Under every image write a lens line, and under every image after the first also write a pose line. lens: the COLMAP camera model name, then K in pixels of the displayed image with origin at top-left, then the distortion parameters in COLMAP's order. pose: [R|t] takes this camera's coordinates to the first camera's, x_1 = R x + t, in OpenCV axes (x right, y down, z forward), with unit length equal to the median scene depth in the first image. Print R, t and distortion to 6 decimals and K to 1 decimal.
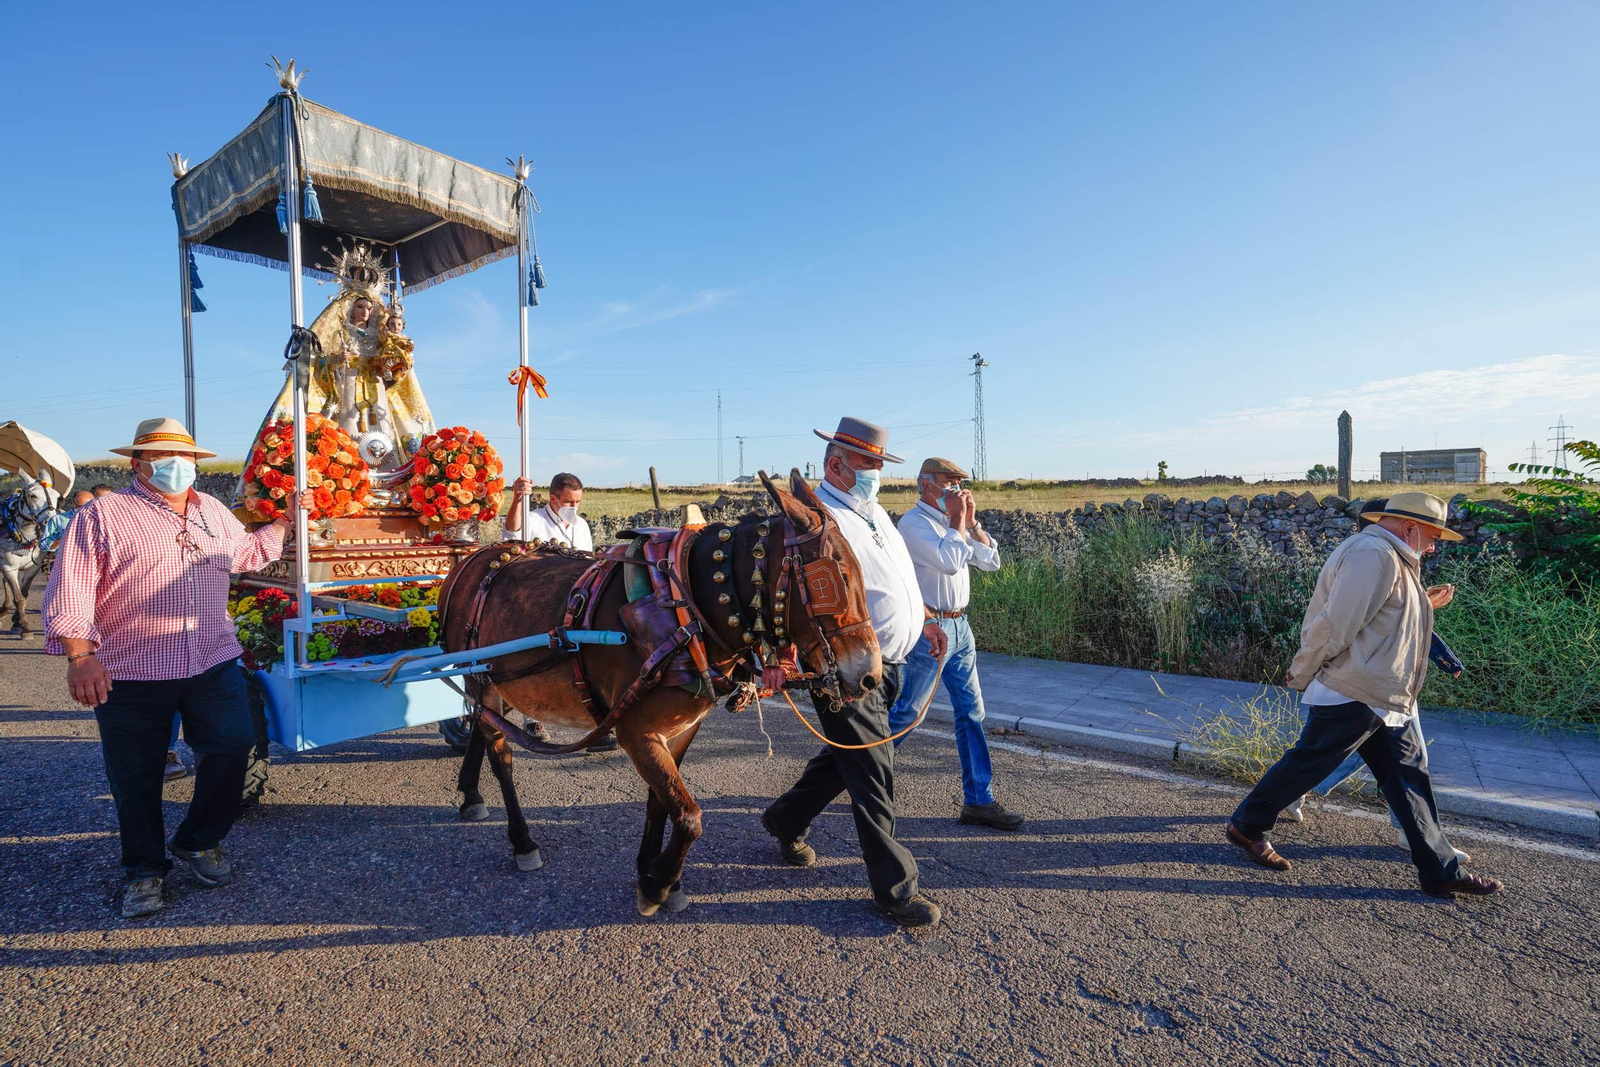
lens RADIAL K [[781.5, 0, 800.0], [0, 781.5, 533.5], [0, 0, 1]] dist [0.017481, 0.000051]
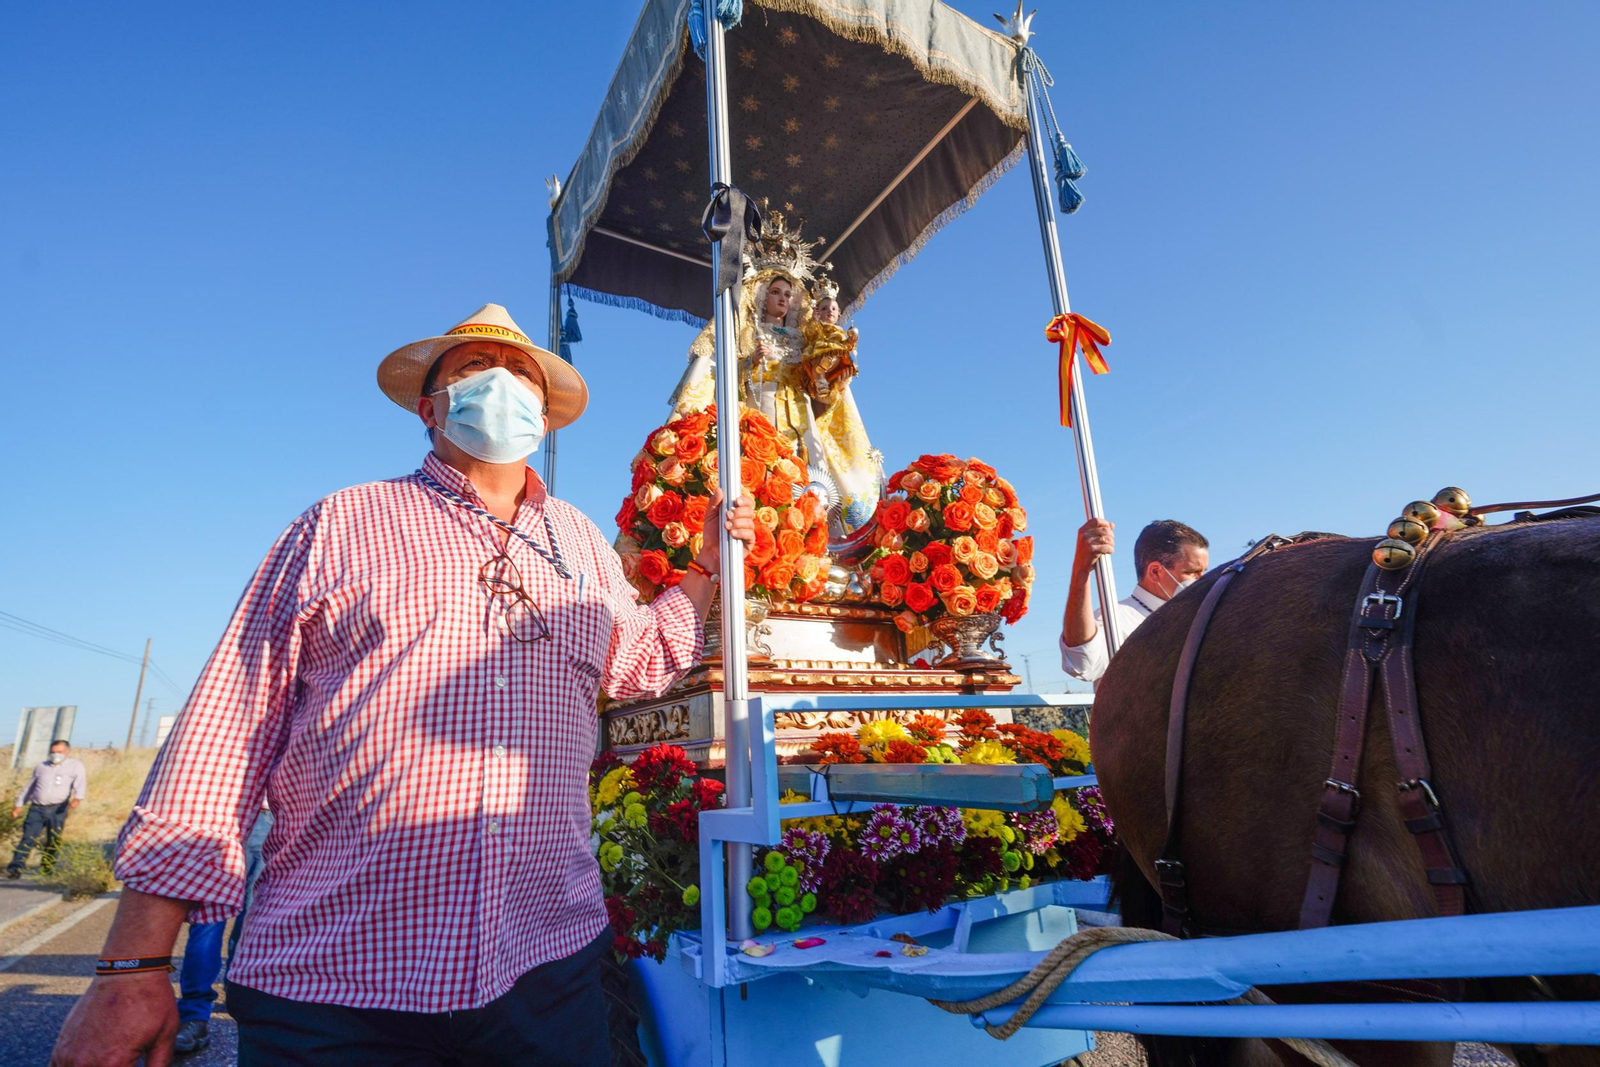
lens RADIAL K [[781.5, 0, 800.0], [0, 781.5, 533.5], [0, 0, 1]] dist [0.017481, 0.000051]
pose [[0.936865, -0.144489, -0.318445, -0.401147], [0.042420, 0.950879, -0.306643, 0.085642], [0.347109, 0.273775, 0.896974, 0.545859]]
